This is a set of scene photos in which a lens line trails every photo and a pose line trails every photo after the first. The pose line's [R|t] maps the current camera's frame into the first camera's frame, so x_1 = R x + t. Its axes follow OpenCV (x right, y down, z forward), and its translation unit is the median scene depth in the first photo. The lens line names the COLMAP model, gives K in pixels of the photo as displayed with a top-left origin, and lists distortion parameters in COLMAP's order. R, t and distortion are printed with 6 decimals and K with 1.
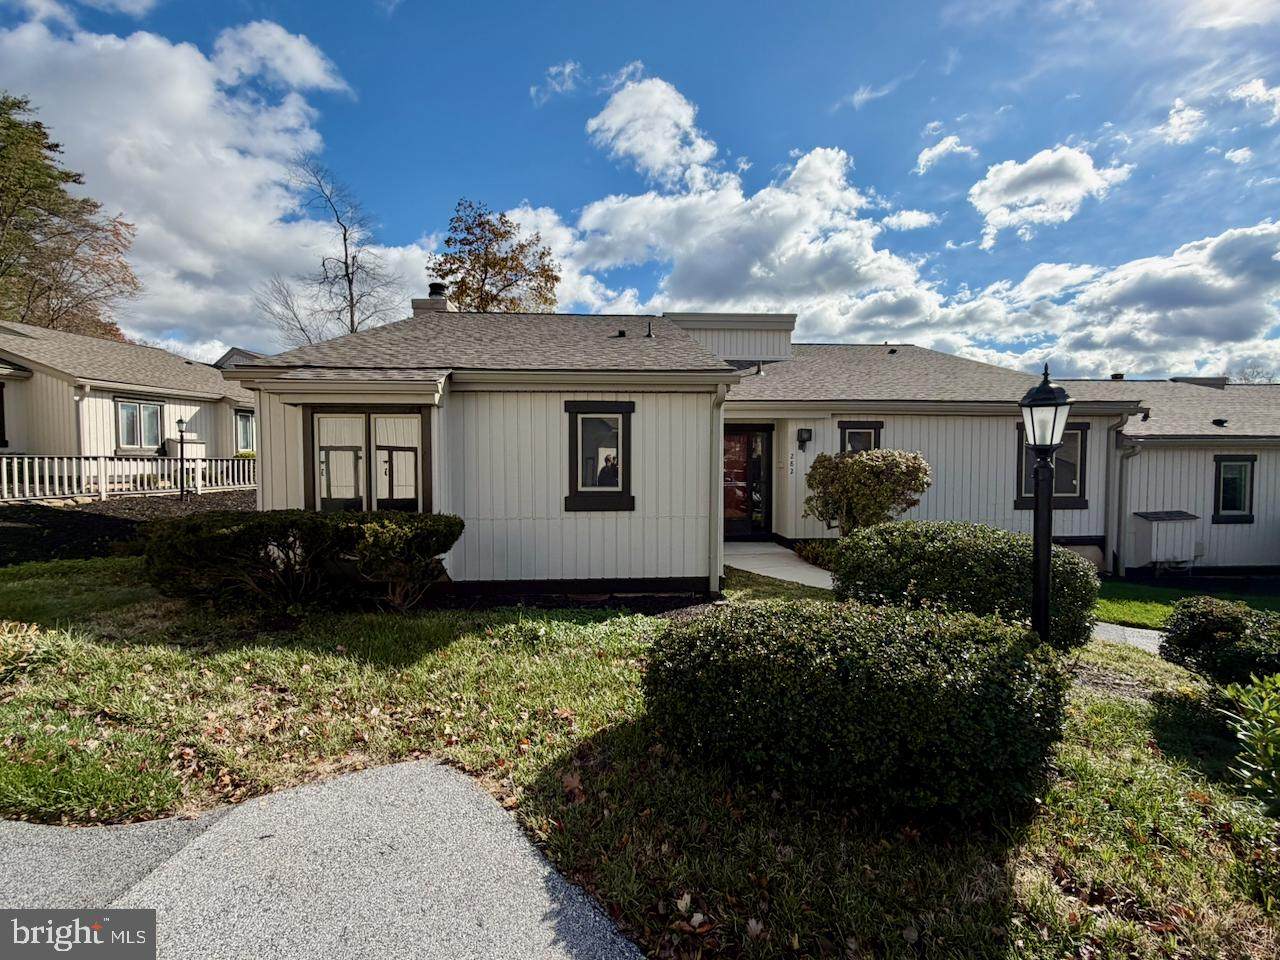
lens RADIAL K [[581.9, 0, 654.1], [0, 581.9, 478.5], [0, 0, 1]] dist [0.002789, -0.000169]
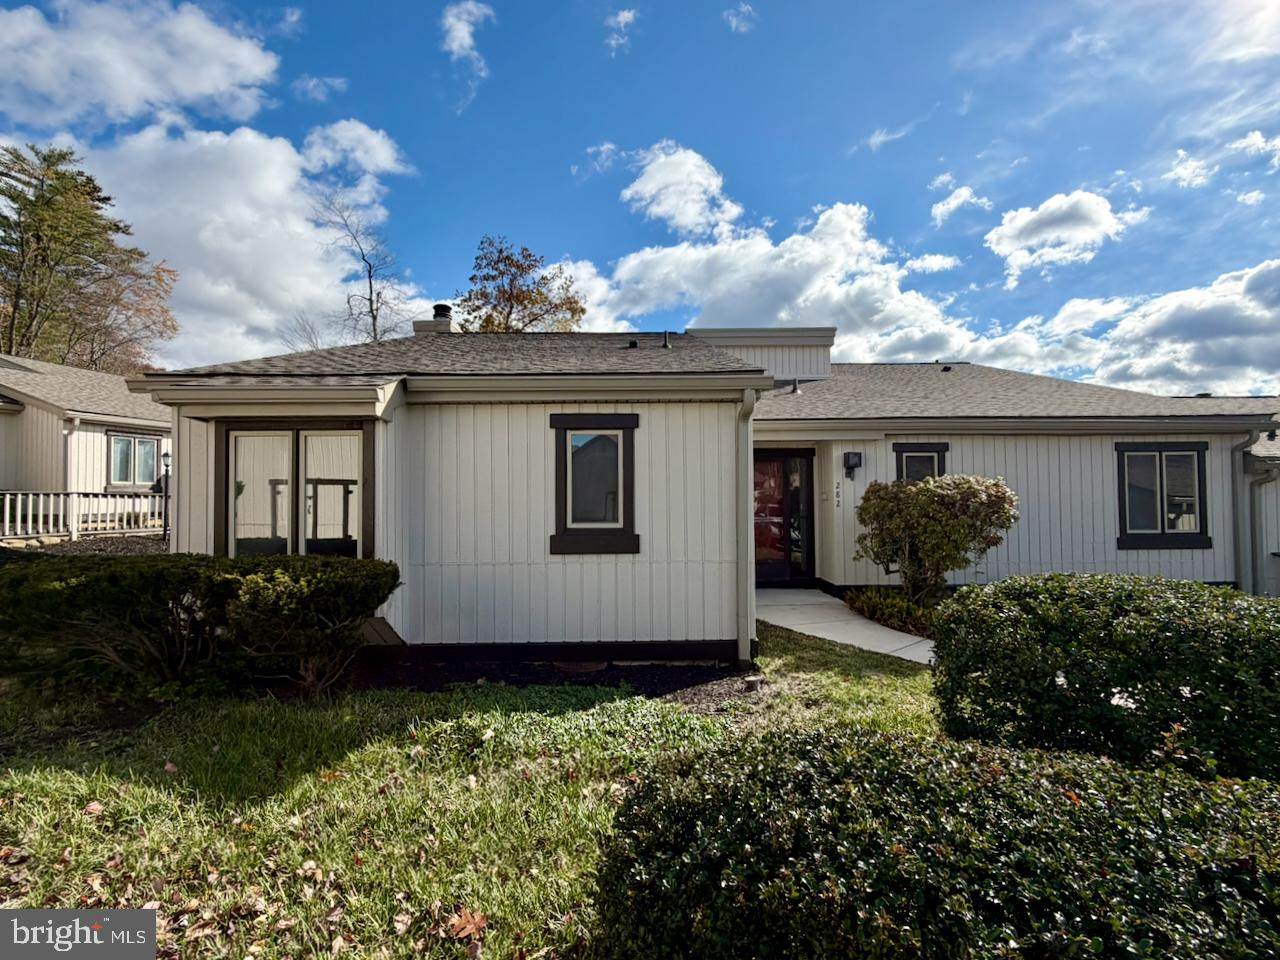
lens RADIAL K [[581.9, 0, 654.1], [0, 581.9, 478.5], [0, 0, 1]] dist [0.002789, -0.000169]
pose [[0.998325, -0.008535, -0.057218, 0.024447], [0.004846, 0.997918, -0.064308, 0.004492], [0.057648, 0.063923, 0.996288, 0.170999]]
